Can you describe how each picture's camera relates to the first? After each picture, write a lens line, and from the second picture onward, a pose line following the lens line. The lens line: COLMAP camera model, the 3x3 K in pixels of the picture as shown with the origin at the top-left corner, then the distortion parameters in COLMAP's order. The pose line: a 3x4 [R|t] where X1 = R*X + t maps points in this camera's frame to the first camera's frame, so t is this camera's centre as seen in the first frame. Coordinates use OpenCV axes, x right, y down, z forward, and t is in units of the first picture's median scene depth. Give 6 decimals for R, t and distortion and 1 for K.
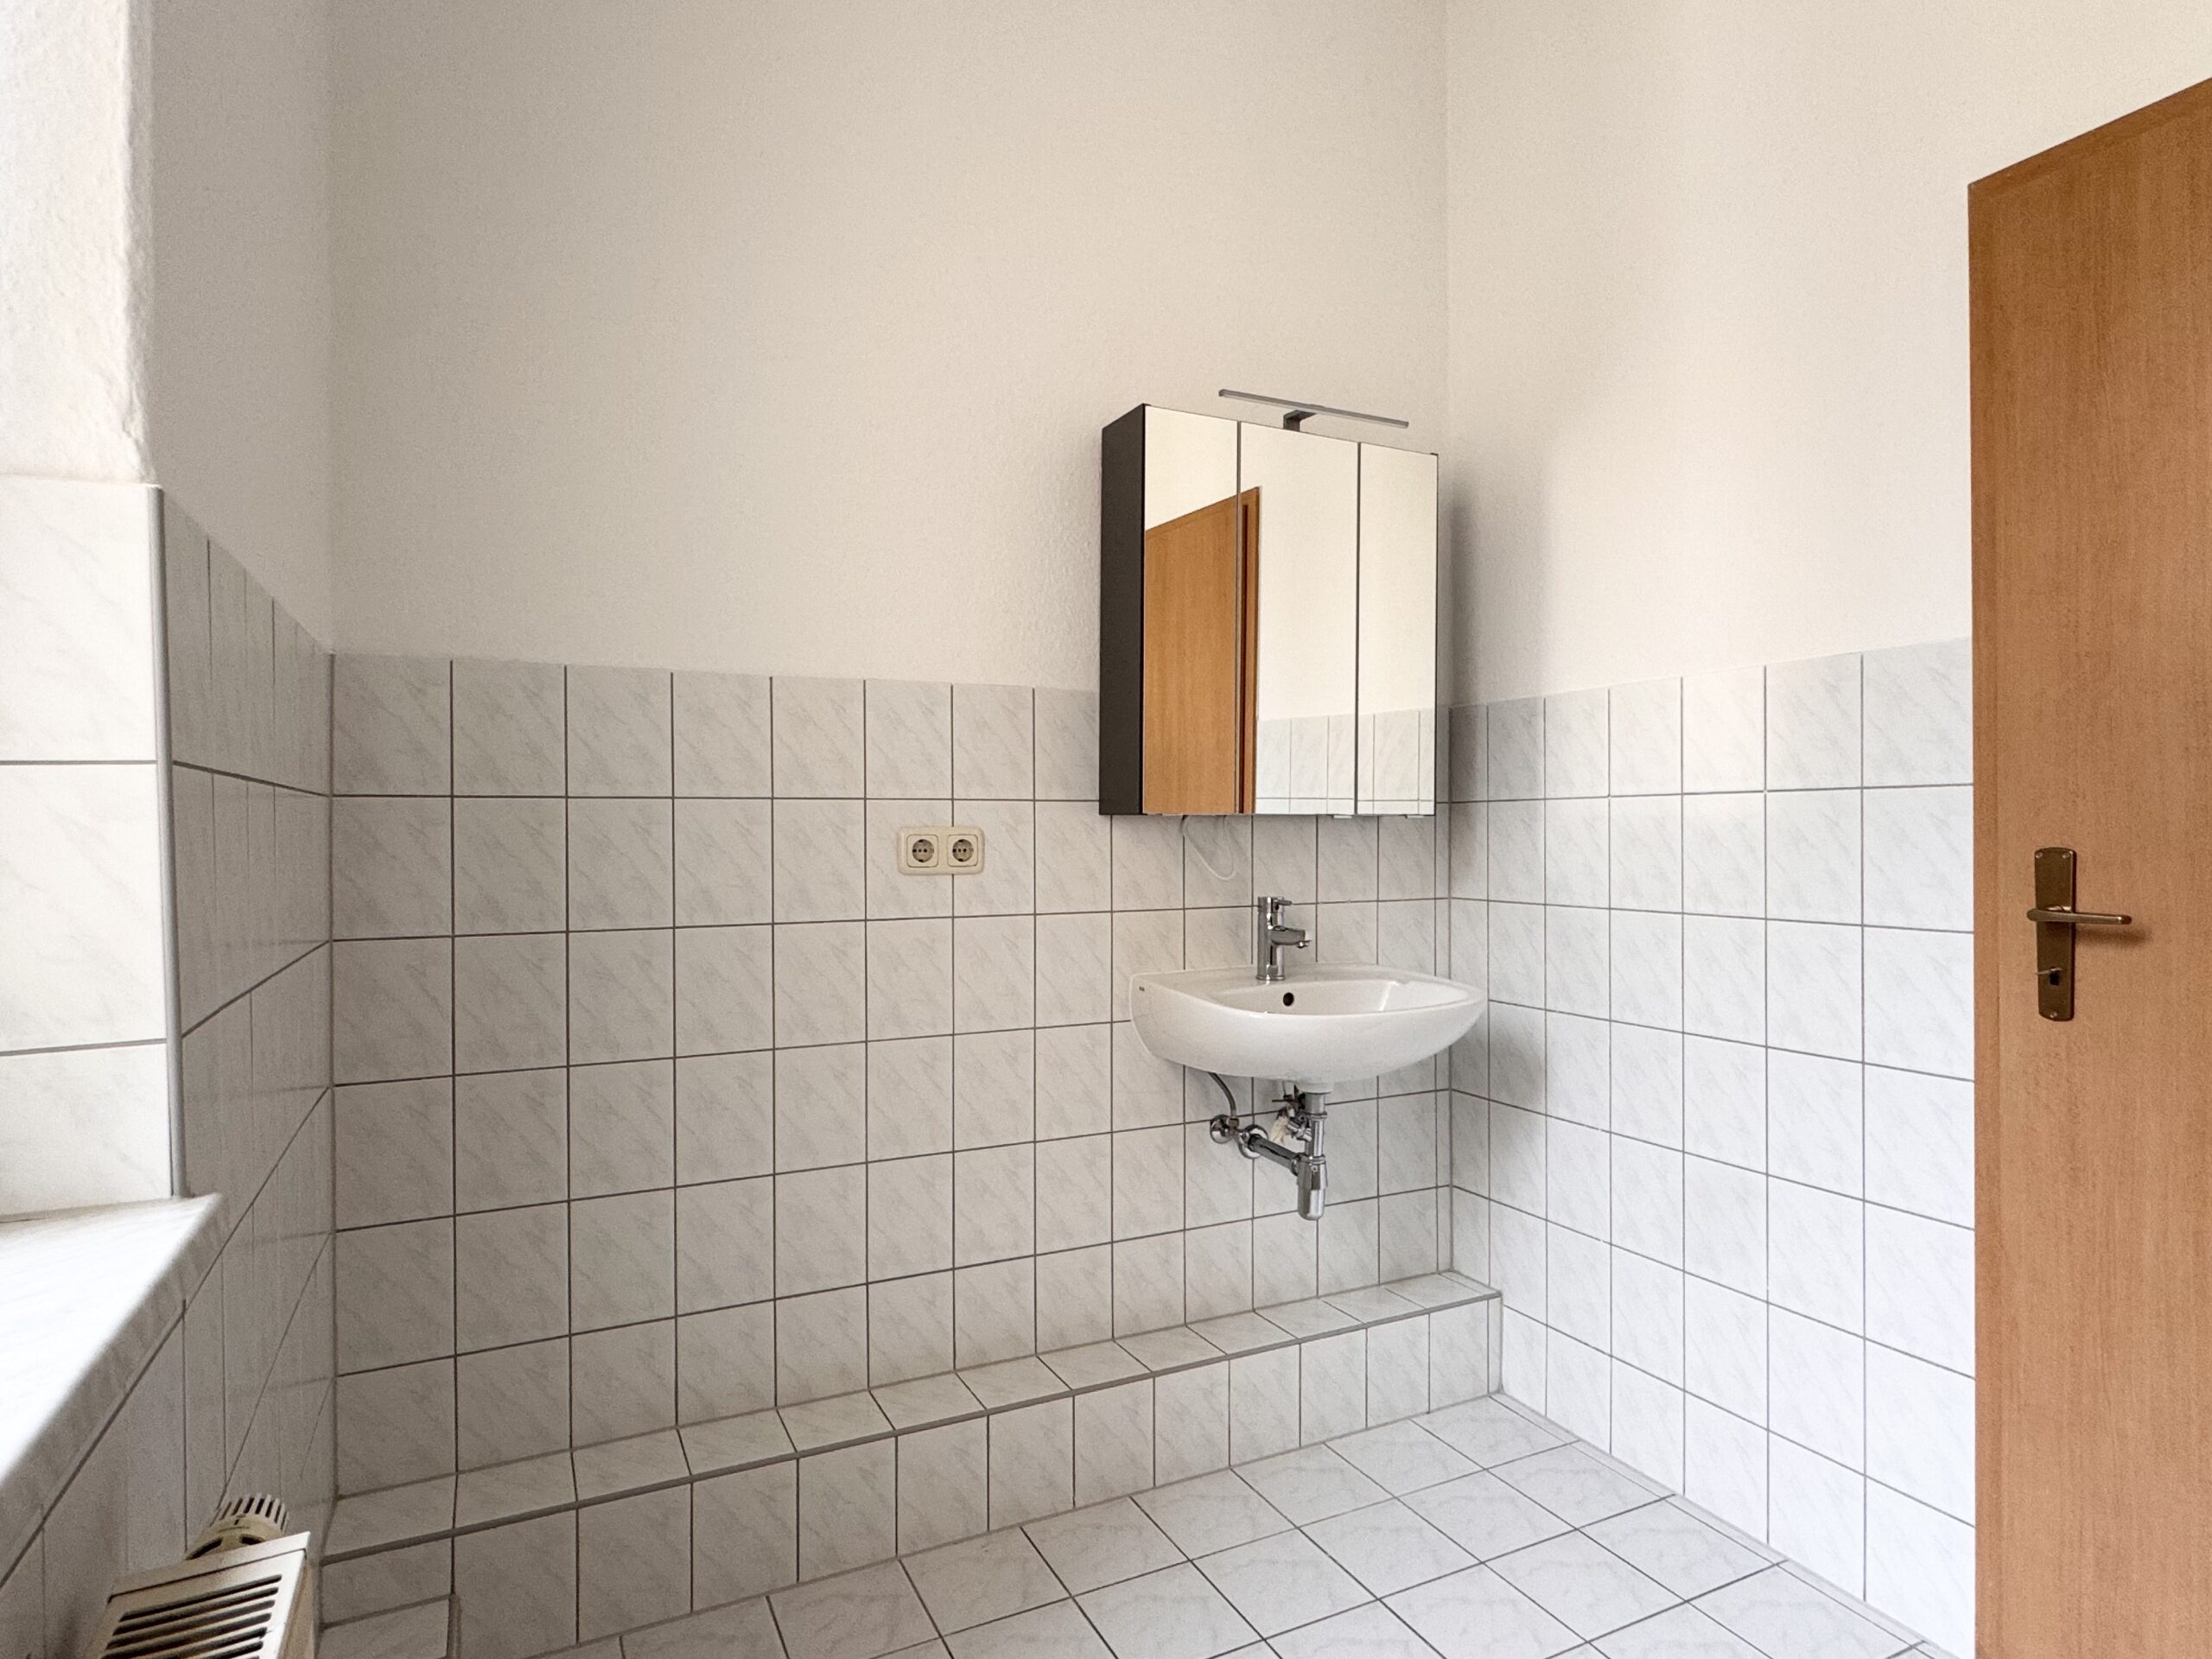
lens RADIAL K [[1226.0, 0, 1106.0], [0, 1226.0, 829.5], [0, 0, 1]] dist [-0.000748, -0.000427]
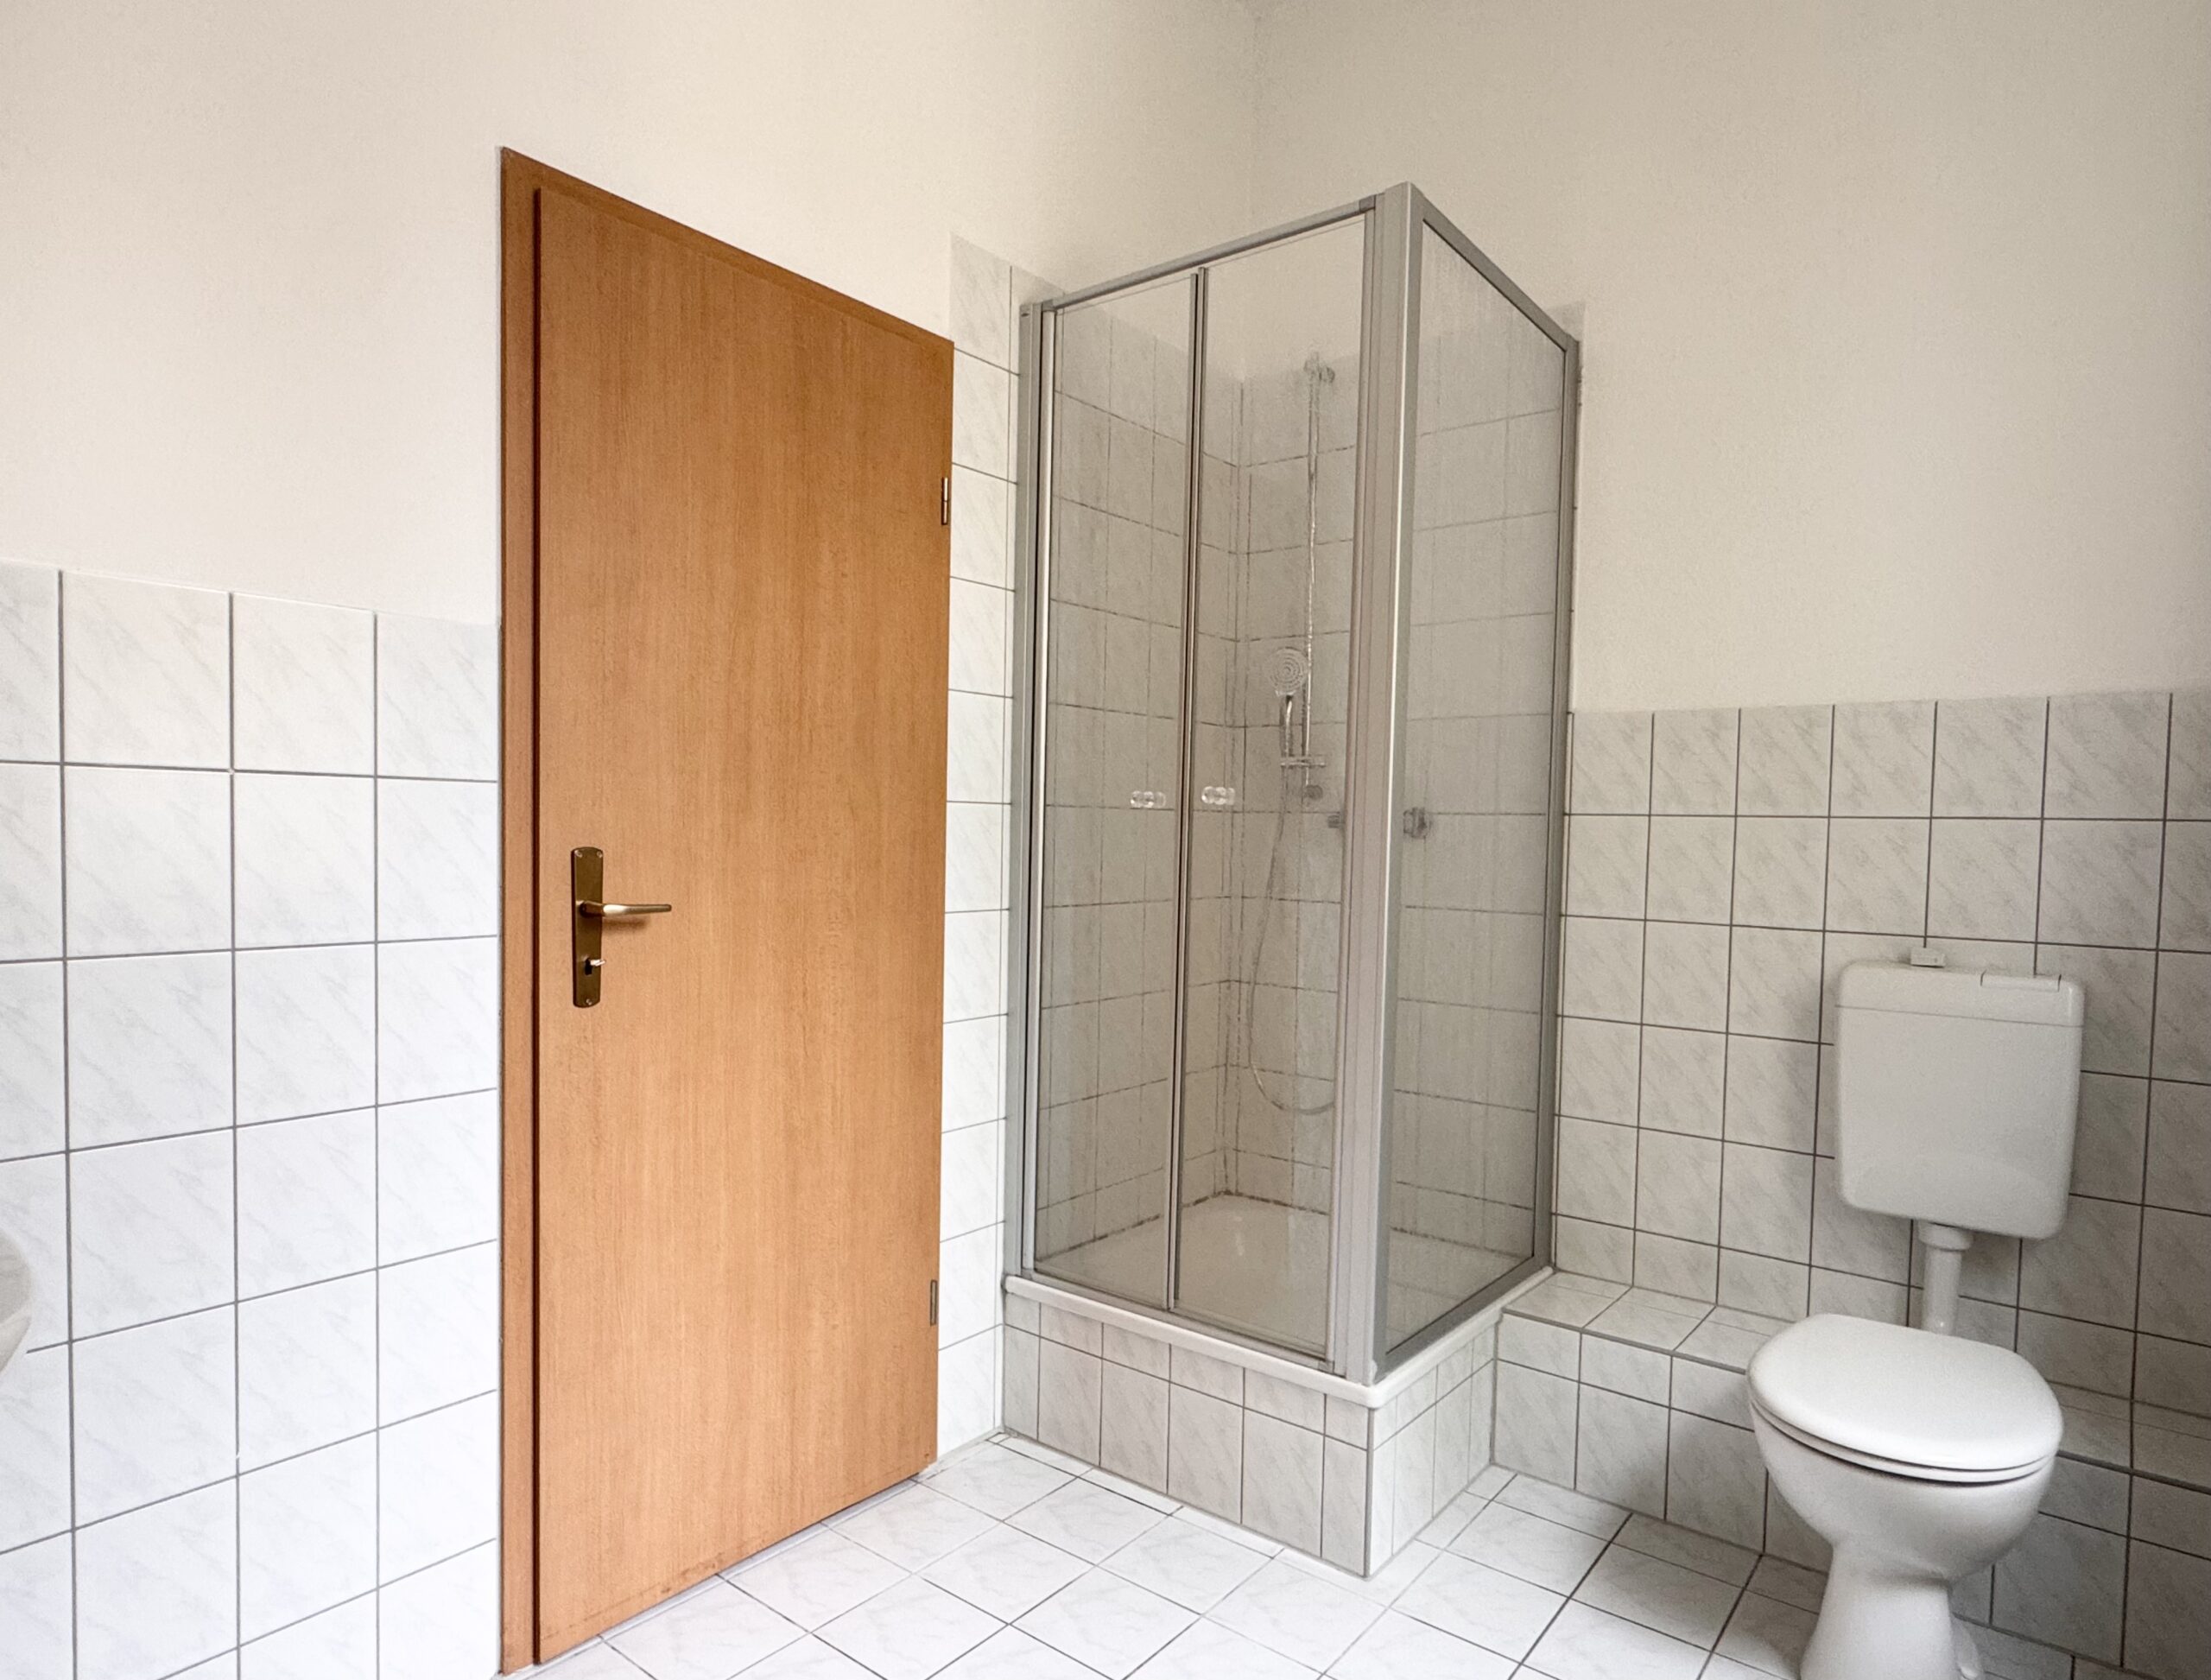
lens RADIAL K [[1293.3, 0, 1105.5], [0, 1293.3, 840.0], [0, 0, 1]] dist [0.000915, 0.000106]
pose [[-0.431845, -0.027396, 0.901532, -0.442933], [-0.034714, 0.999303, 0.013738, -0.022749], [-0.901279, -0.025363, -0.432495, 1.070842]]
